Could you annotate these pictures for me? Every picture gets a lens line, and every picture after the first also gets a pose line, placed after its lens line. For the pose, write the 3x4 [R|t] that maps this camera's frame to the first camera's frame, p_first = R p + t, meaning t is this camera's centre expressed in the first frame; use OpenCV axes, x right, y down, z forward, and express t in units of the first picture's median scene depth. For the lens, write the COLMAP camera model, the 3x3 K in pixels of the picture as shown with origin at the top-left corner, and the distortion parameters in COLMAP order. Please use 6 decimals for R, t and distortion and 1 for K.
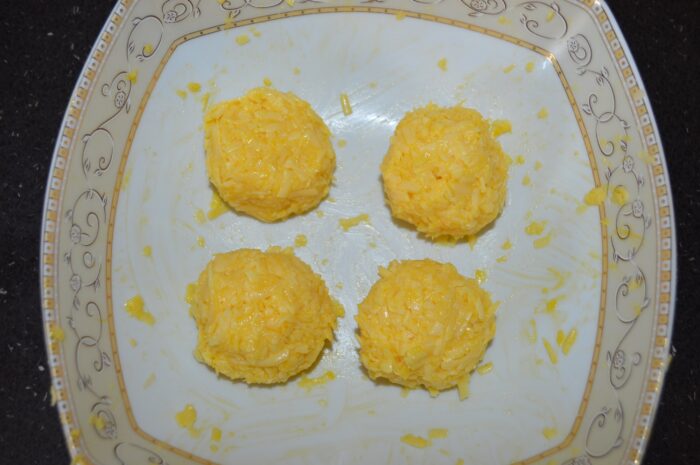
lens RADIAL K [[664.4, 0, 351.5], [0, 664.4, 232.3], [0, 0, 1]] dist [-0.006617, 0.000000]
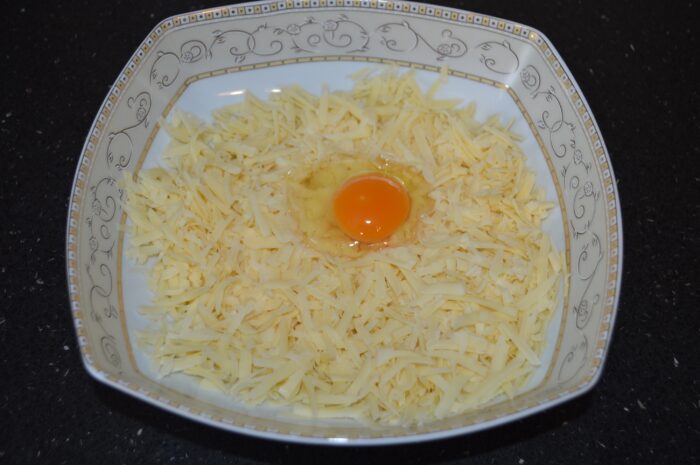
lens RADIAL K [[782.5, 0, 348.8], [0, 782.5, 232.7], [0, 0, 1]] dist [0.001782, 0.000000]
pose [[0.999947, -0.010311, -0.000588, 0.017533], [0.009563, 0.945902, -0.324311, 0.441813], [0.003900, 0.324288, 0.945950, -0.237221]]
